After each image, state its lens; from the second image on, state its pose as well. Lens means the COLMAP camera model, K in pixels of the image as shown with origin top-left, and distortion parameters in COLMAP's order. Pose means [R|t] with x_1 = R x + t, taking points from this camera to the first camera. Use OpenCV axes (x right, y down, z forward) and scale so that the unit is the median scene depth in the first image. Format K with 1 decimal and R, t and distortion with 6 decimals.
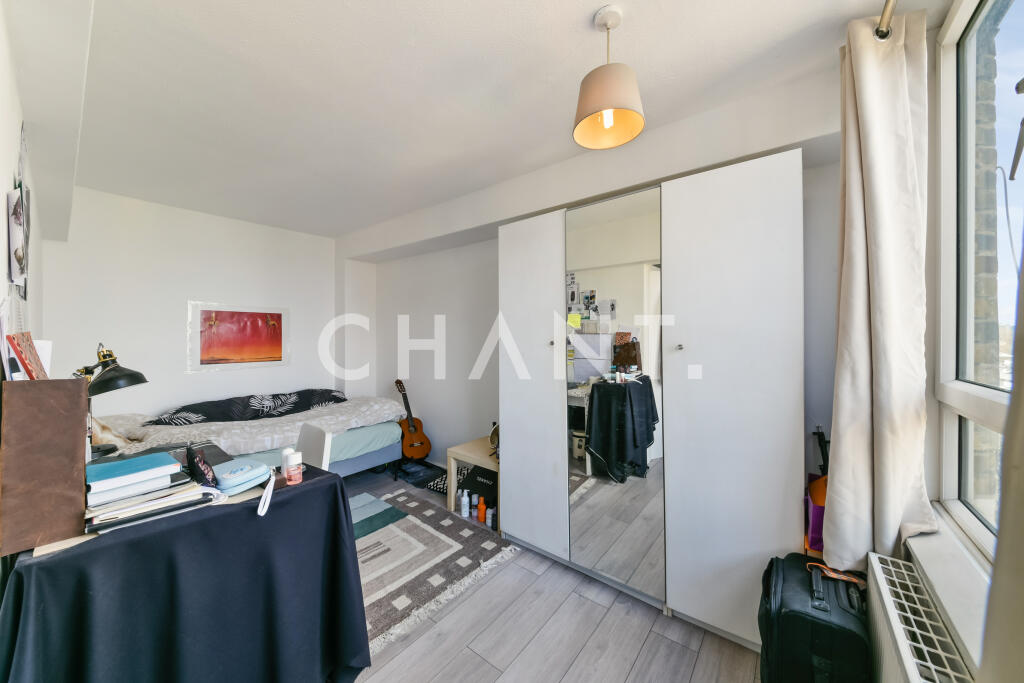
lens RADIAL K [[366.9, 0, 503.8], [0, 366.9, 332.8], [0, 0, 1]] dist [0.000403, 0.000036]
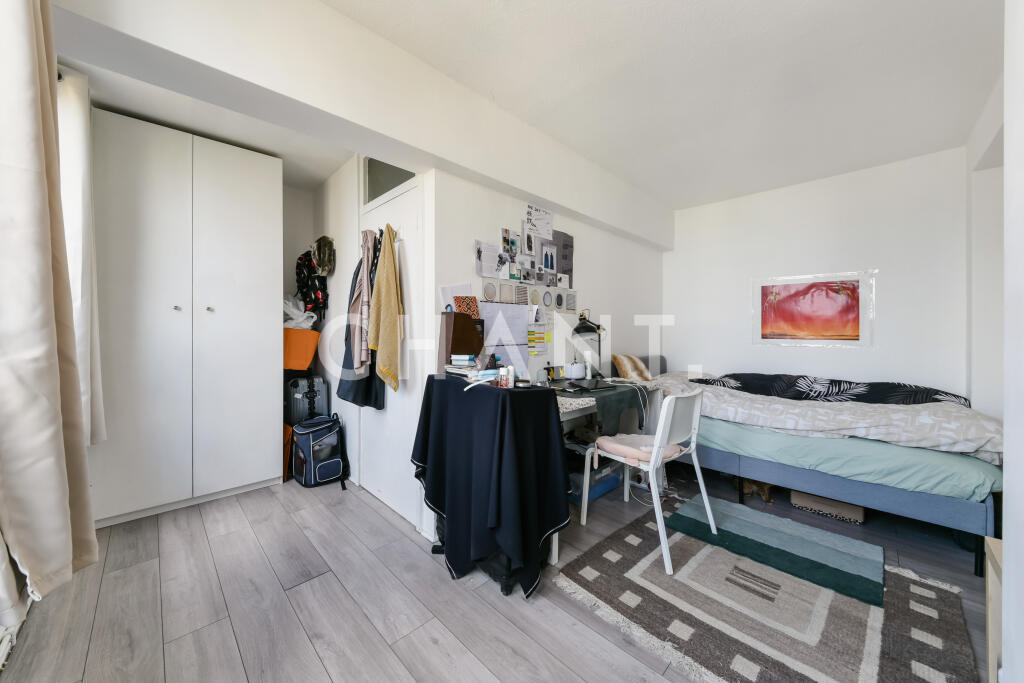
lens RADIAL K [[366.9, 0, 503.8], [0, 366.9, 332.8], [0, 0, 1]] dist [0.000403, 0.000036]
pose [[-0.129877, 0.004163, -0.991521, 0.353134], [-0.000262, 0.999991, 0.004233, 0.079542], [0.991530, 0.000809, -0.129874, 0.499415]]
